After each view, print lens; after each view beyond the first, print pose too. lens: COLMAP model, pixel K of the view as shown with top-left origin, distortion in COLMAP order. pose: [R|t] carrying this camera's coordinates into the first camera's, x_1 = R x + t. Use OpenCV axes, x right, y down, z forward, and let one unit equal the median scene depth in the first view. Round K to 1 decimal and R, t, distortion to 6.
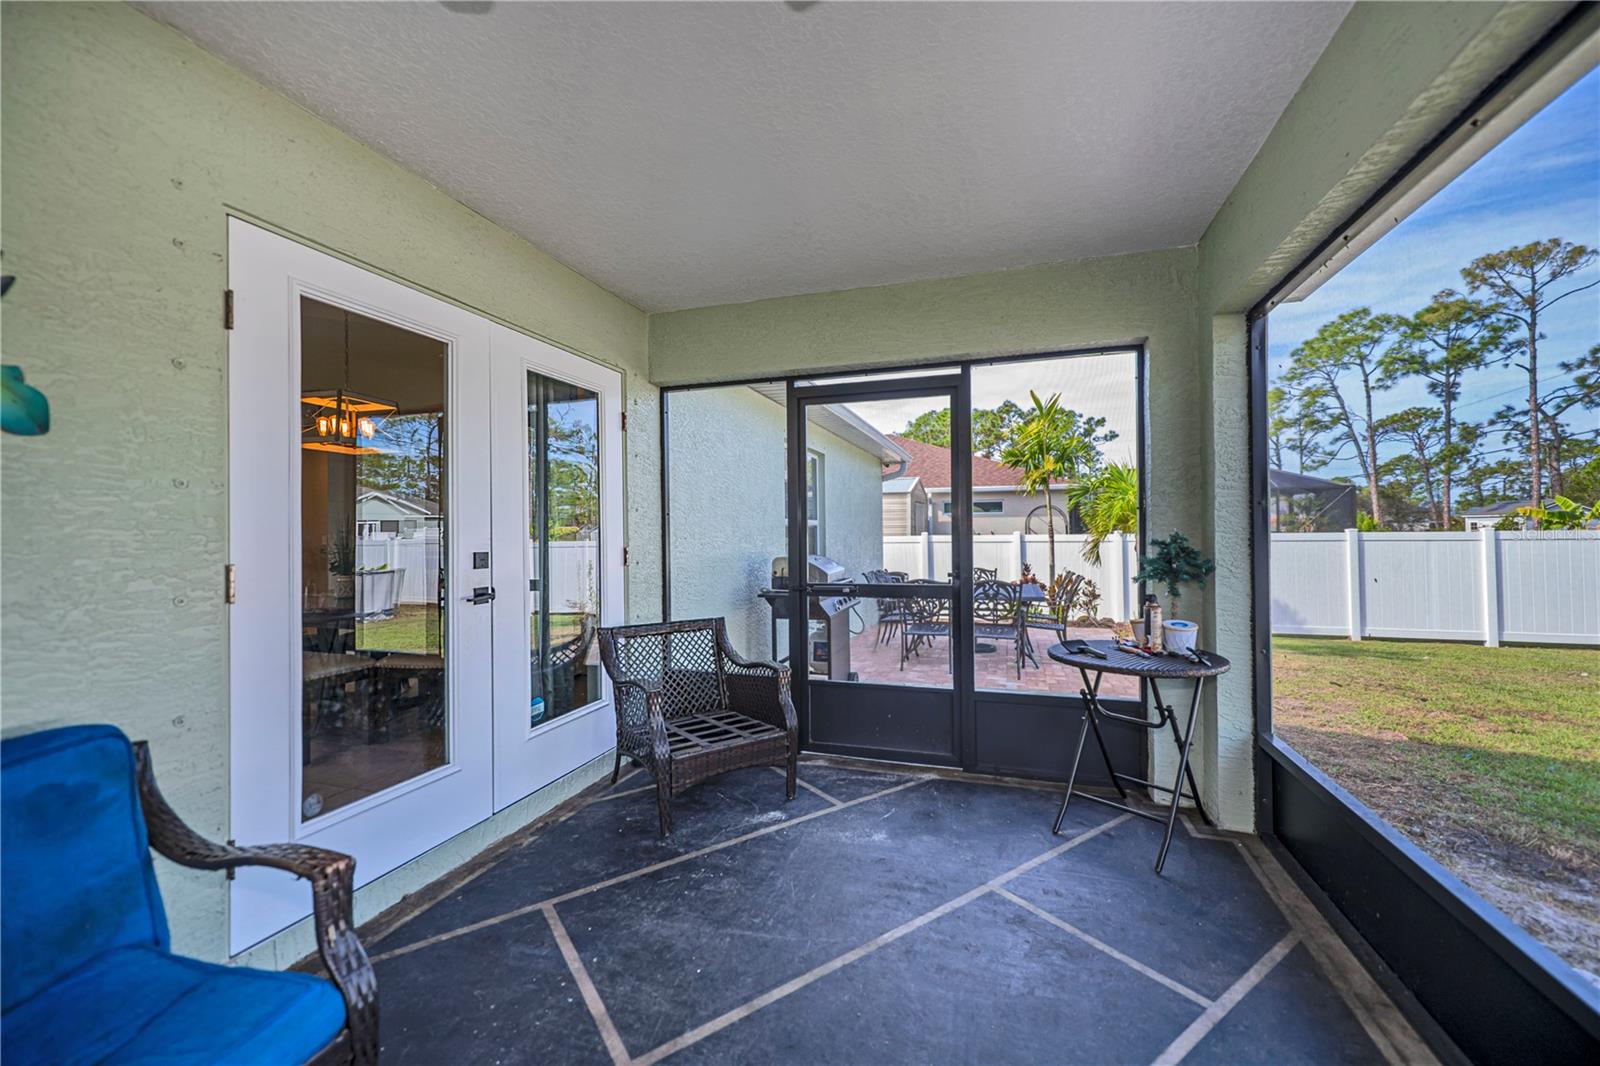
lens RADIAL K [[641.0, 0, 803.7], [0, 641.0, 533.6], [0, 0, 1]] dist [0.009550, -0.000402]
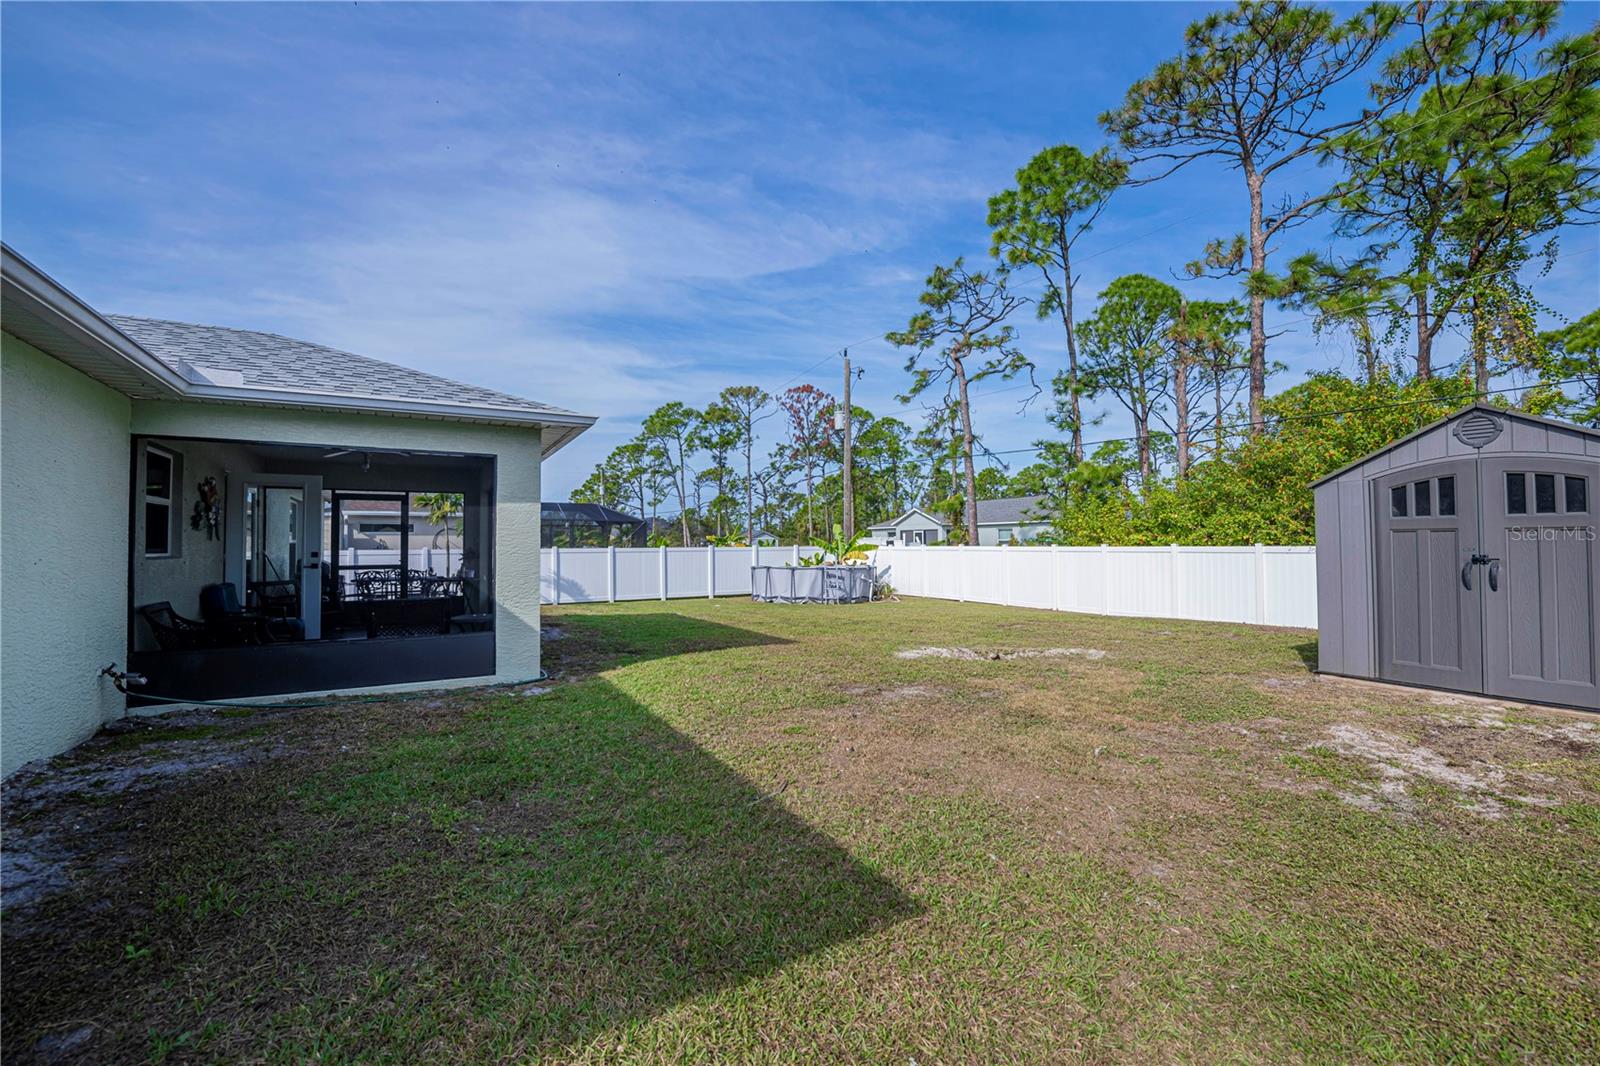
lens RADIAL K [[646.5, 0, 820.8], [0, 646.5, 530.7], [0, 0, 1]] dist [-0.001220, -0.000264]
pose [[0.646792, 0.021753, 0.762356, -0.083981], [0.000168, 0.999589, -0.028665, 0.000321], [-0.762667, 0.018668, 0.646522, -0.257510]]
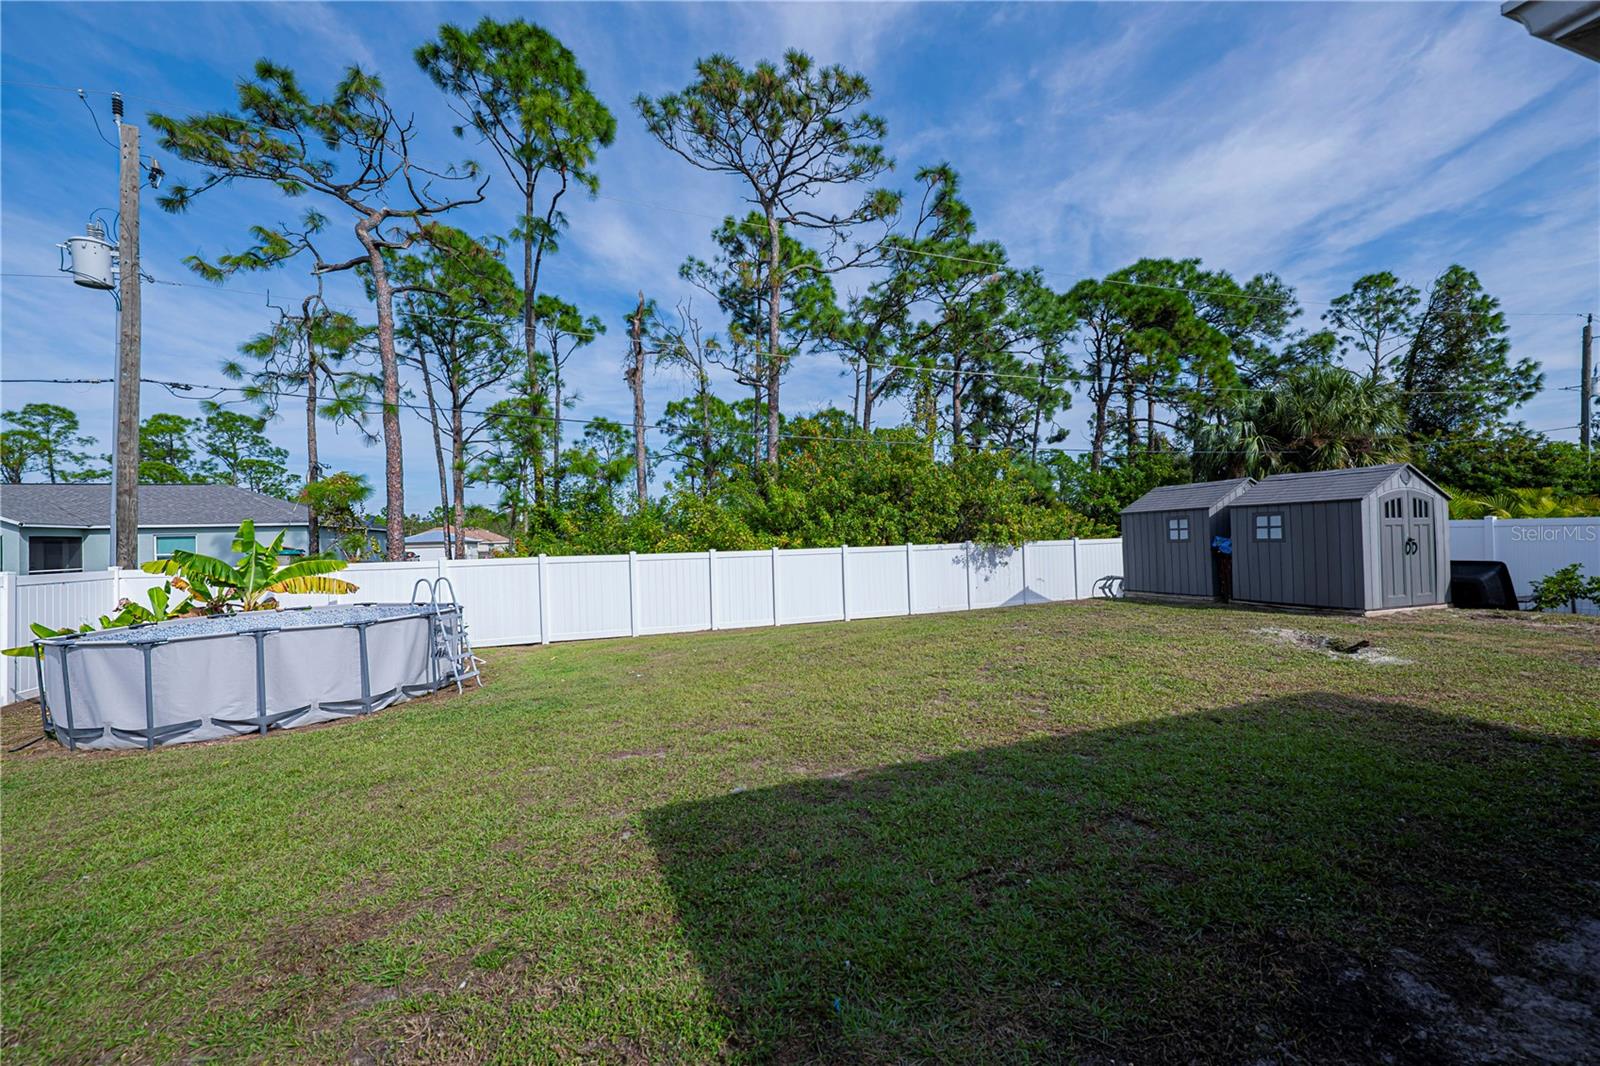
lens RADIAL K [[641.0, 0, 803.7], [0, 641.0, 533.6], [0, 0, 1]] dist [0.009550, -0.000402]
pose [[-0.608274, 0.035119, 0.792950, 0.070558], [0.033951, 0.999258, -0.018213, -0.004691], [-0.793001, 0.015842, -0.609015, 0.160912]]
